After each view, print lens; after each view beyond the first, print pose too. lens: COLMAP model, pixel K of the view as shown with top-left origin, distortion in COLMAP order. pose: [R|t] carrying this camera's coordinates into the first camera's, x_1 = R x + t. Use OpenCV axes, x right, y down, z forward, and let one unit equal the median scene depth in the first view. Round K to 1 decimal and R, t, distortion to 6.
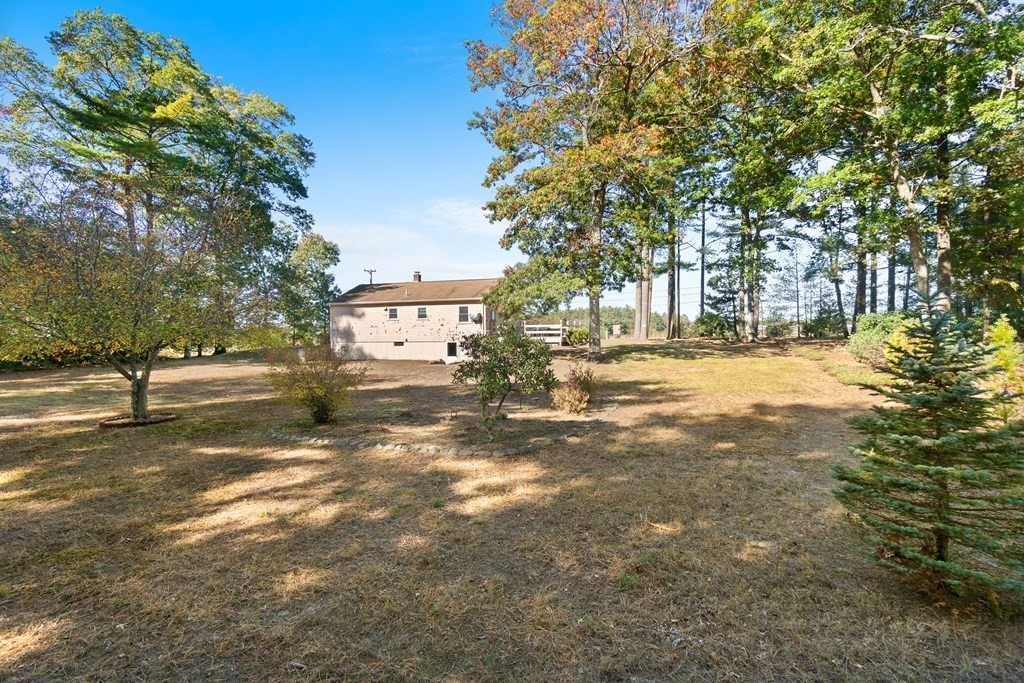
lens RADIAL K [[481.8, 0, 507.0], [0, 481.8, 339.1], [0, 0, 1]] dist [-0.002546, -0.000533]
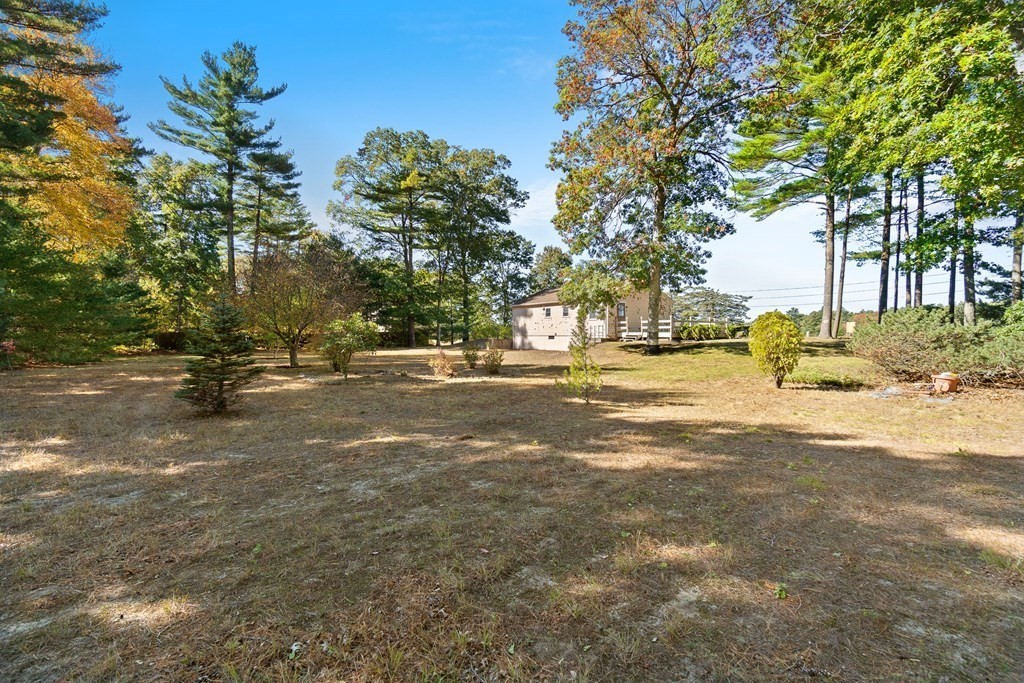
lens RADIAL K [[466.4, 0, 512.0], [0, 466.4, 341.5], [0, 0, 1]] dist [-0.014357, -0.000101]
pose [[0.809834, 0.019566, -0.586332, 0.407986], [-0.015592, 0.999808, 0.011829, 0.008811], [0.586452, -0.000437, 0.809984, -0.009098]]
